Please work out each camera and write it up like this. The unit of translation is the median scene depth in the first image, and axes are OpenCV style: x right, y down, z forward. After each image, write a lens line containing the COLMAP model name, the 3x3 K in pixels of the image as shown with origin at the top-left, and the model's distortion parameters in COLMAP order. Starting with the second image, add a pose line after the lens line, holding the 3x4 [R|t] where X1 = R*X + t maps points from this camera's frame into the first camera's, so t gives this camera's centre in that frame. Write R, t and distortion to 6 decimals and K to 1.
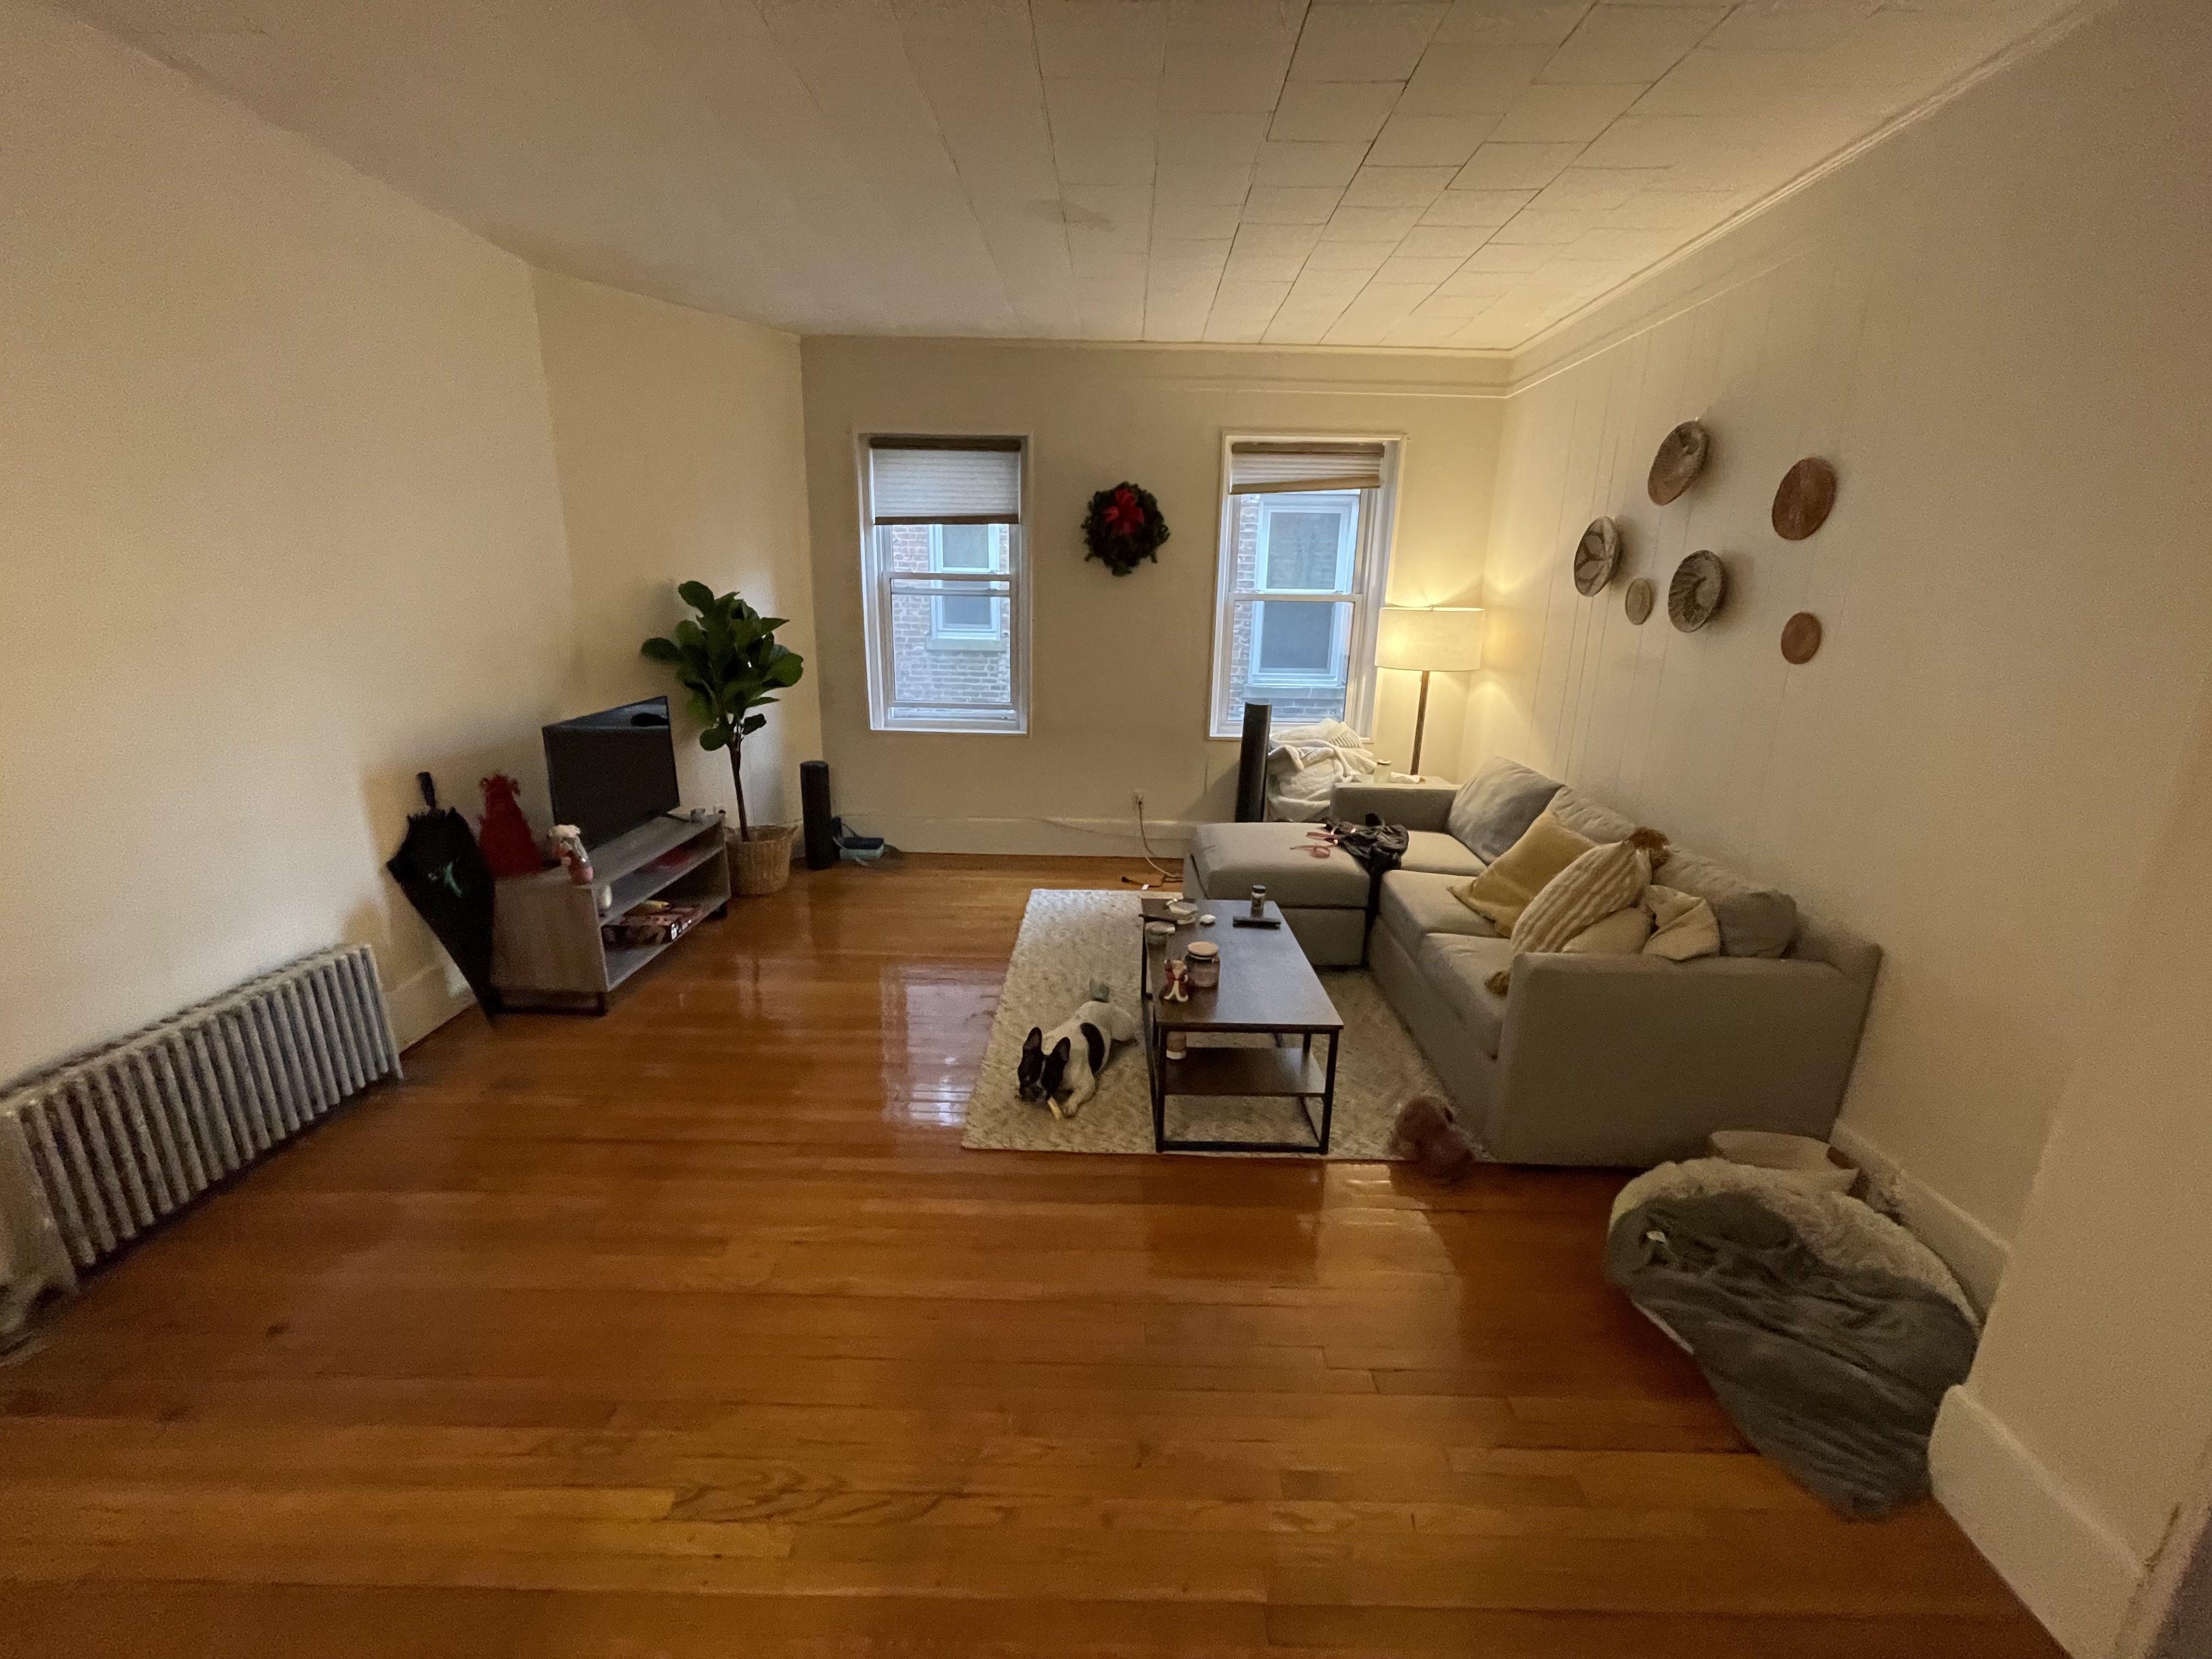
lens RADIAL K [[894.0, 0, 1095.1], [0, 894.0, 825.5], [0, 0, 1]] dist [-0.007318, 0.002508]
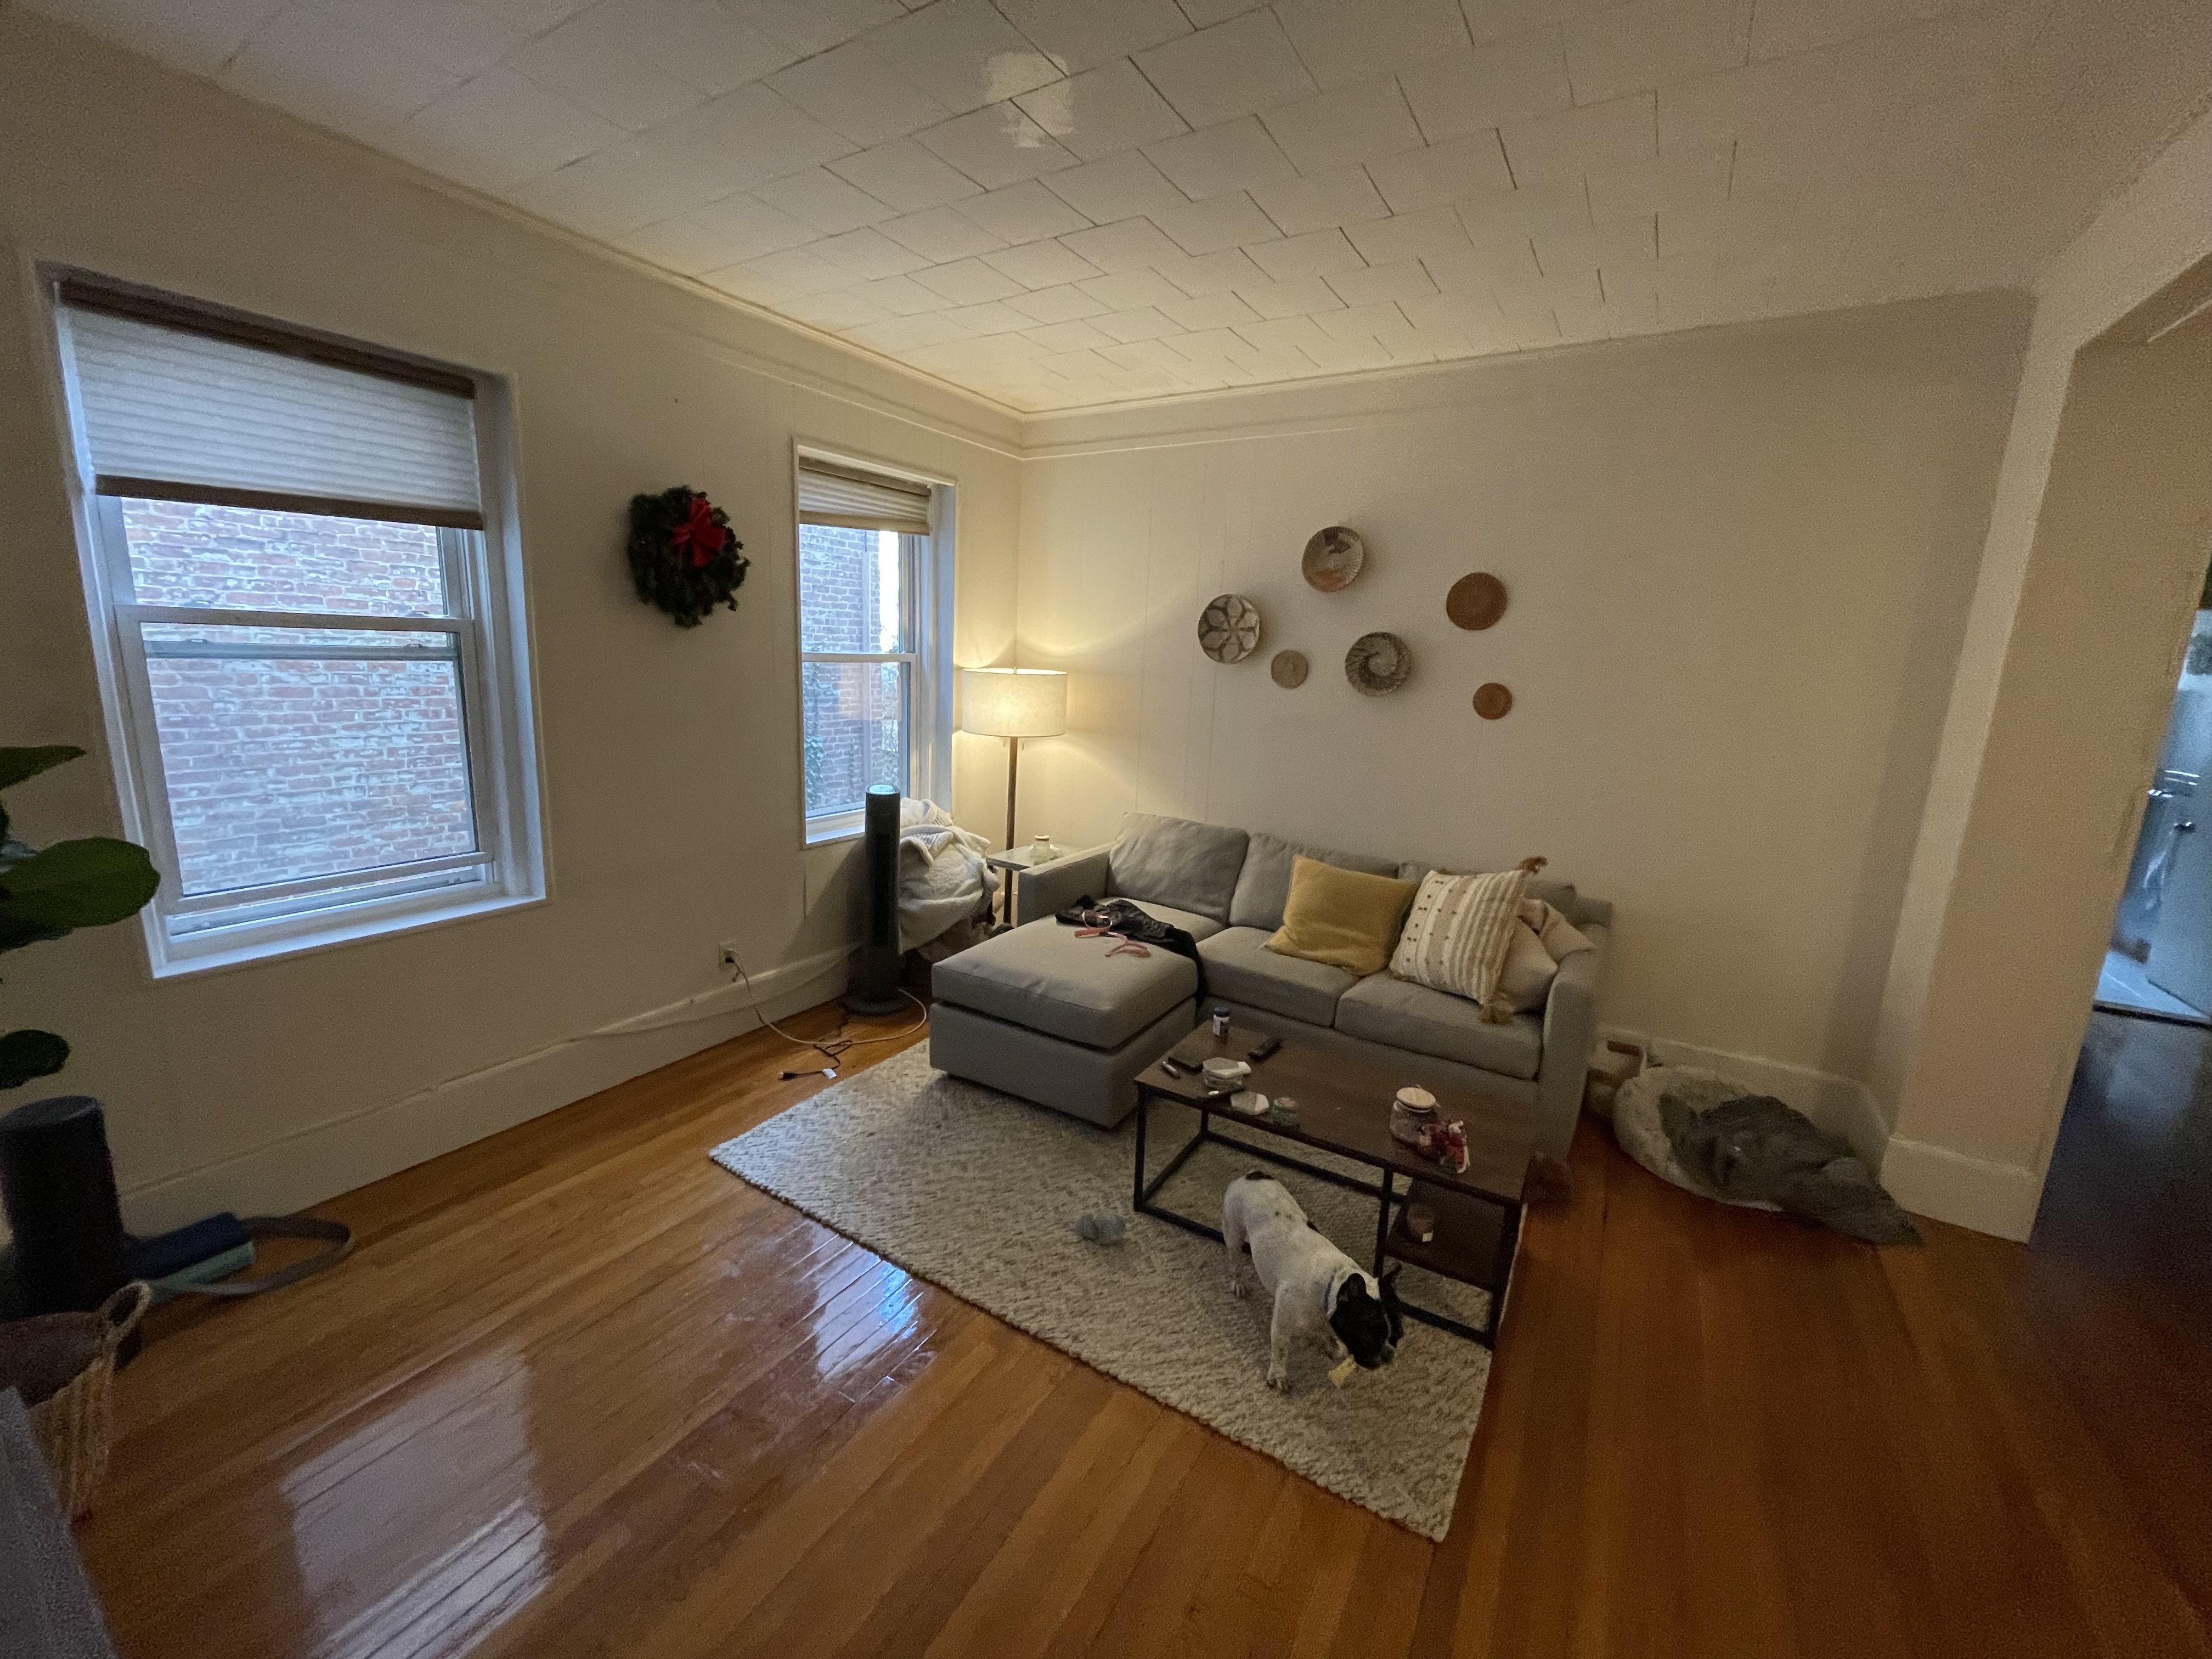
lens RADIAL K [[894.0, 0, 1103.2], [0, 894.0, 822.7], [0, 0, 1]] dist [-0.007318, 0.002508]
pose [[0.509778, -0.165115, 0.844312, -0.440302], [0.194456, 0.978125, 0.073876, -0.148798], [-0.838041, 0.126521, 0.530734, 0.479582]]
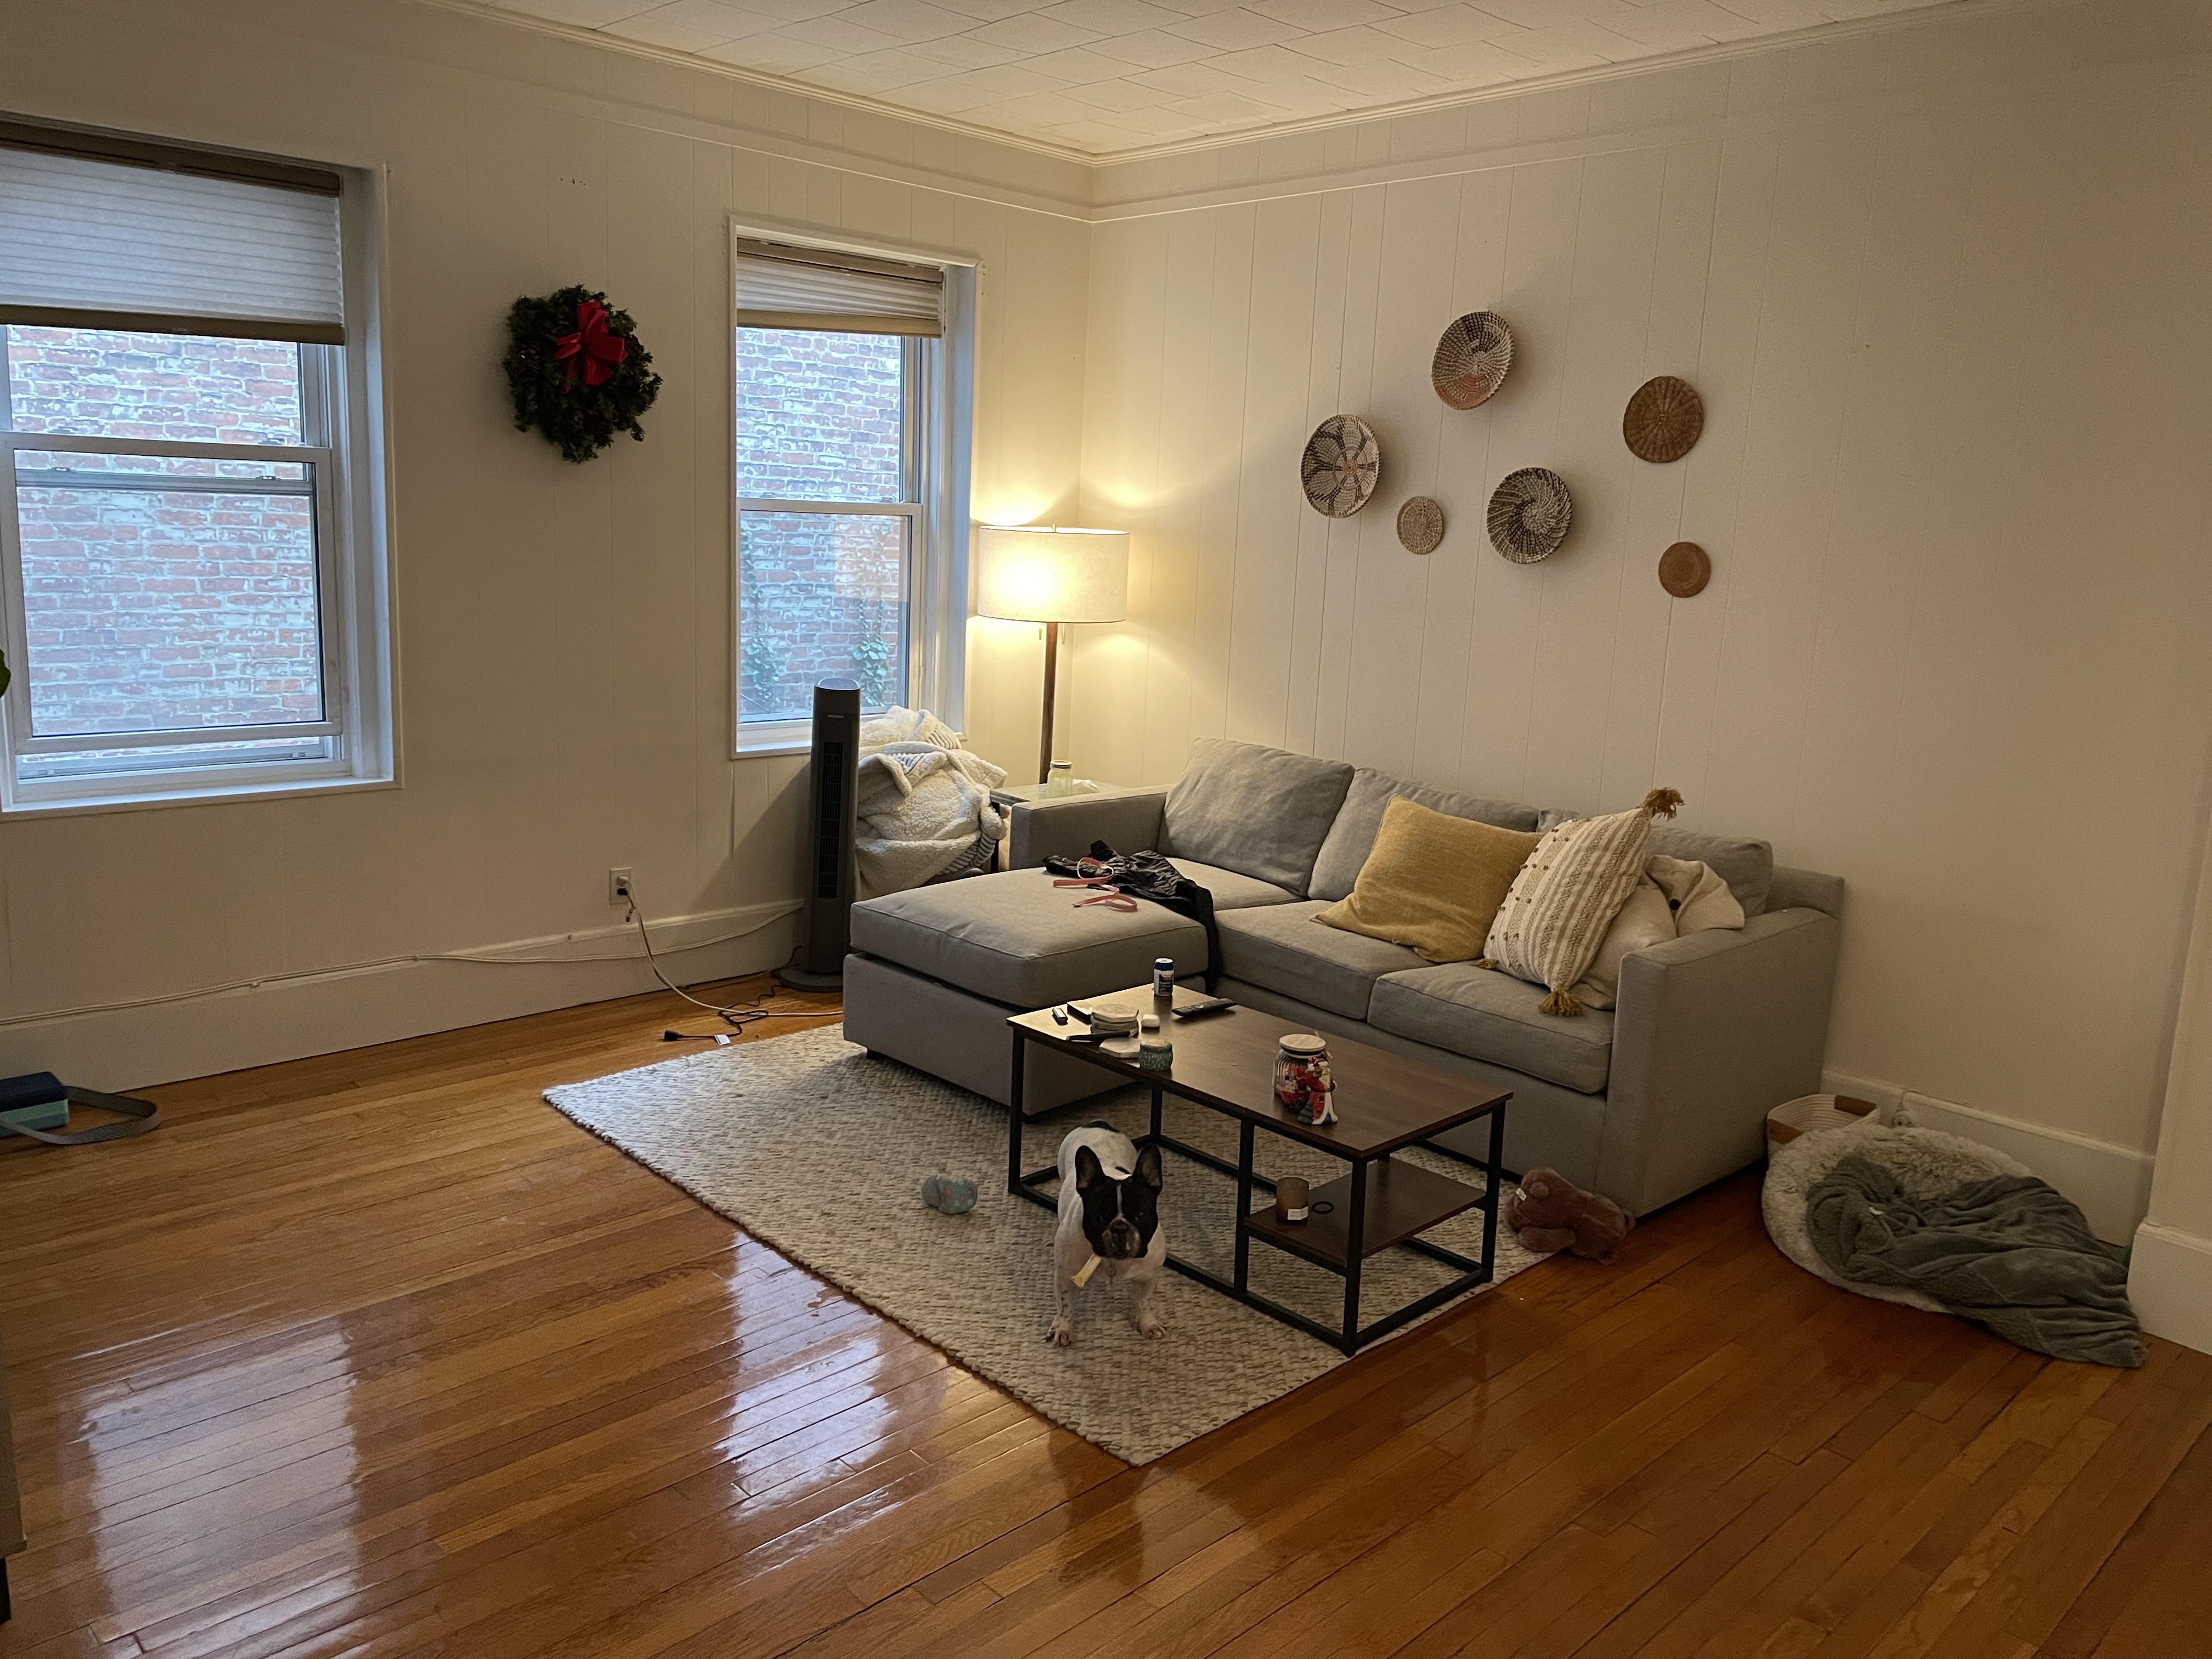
lens RADIAL K [[1669.2, 0, 1125.4], [0, 1669.2, 809.4], [0, 0, 1]] dist [0.088262, -0.115668]
pose [[0.704319, -0.115891, 0.700360, -0.521945], [0.156286, 0.987692, 0.006267, -0.040380], [-0.692466, 0.105043, 0.713763, 0.110538]]
